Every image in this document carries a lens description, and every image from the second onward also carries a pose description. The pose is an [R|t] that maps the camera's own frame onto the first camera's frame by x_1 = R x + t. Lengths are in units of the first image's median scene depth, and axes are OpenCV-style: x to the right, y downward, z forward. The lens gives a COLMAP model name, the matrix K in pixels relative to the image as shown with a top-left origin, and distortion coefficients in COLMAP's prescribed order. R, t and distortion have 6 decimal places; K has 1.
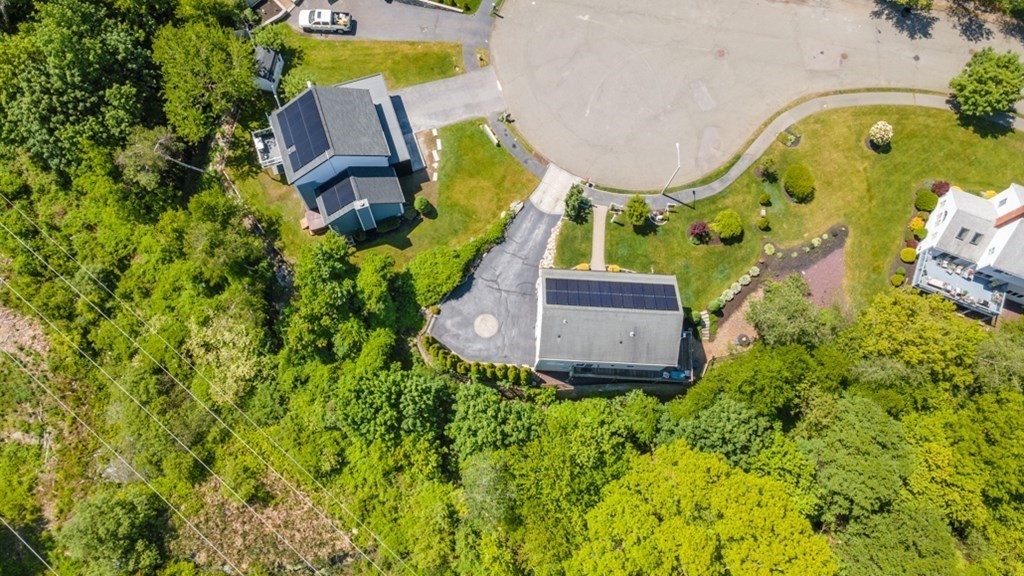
lens RADIAL K [[743.1, 0, 513.0], [0, 743.1, 297.3], [0, 0, 1]] dist [0.028233, 0.023216]
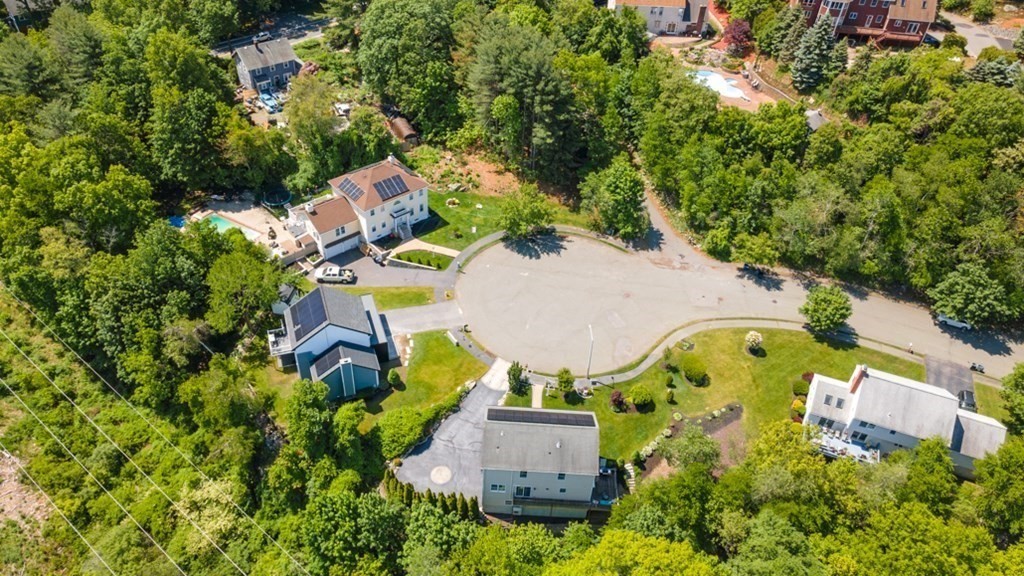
lens RADIAL K [[743.1, 0, 509.2], [0, 743.1, 297.9], [0, 0, 1]] dist [0.028233, 0.023216]
pose [[0.999983, -0.004810, 0.003421, 0.065452], [0.005899, 0.834942, -0.550306, 0.433429], [-0.000210, 0.550317, 0.834956, -0.115359]]
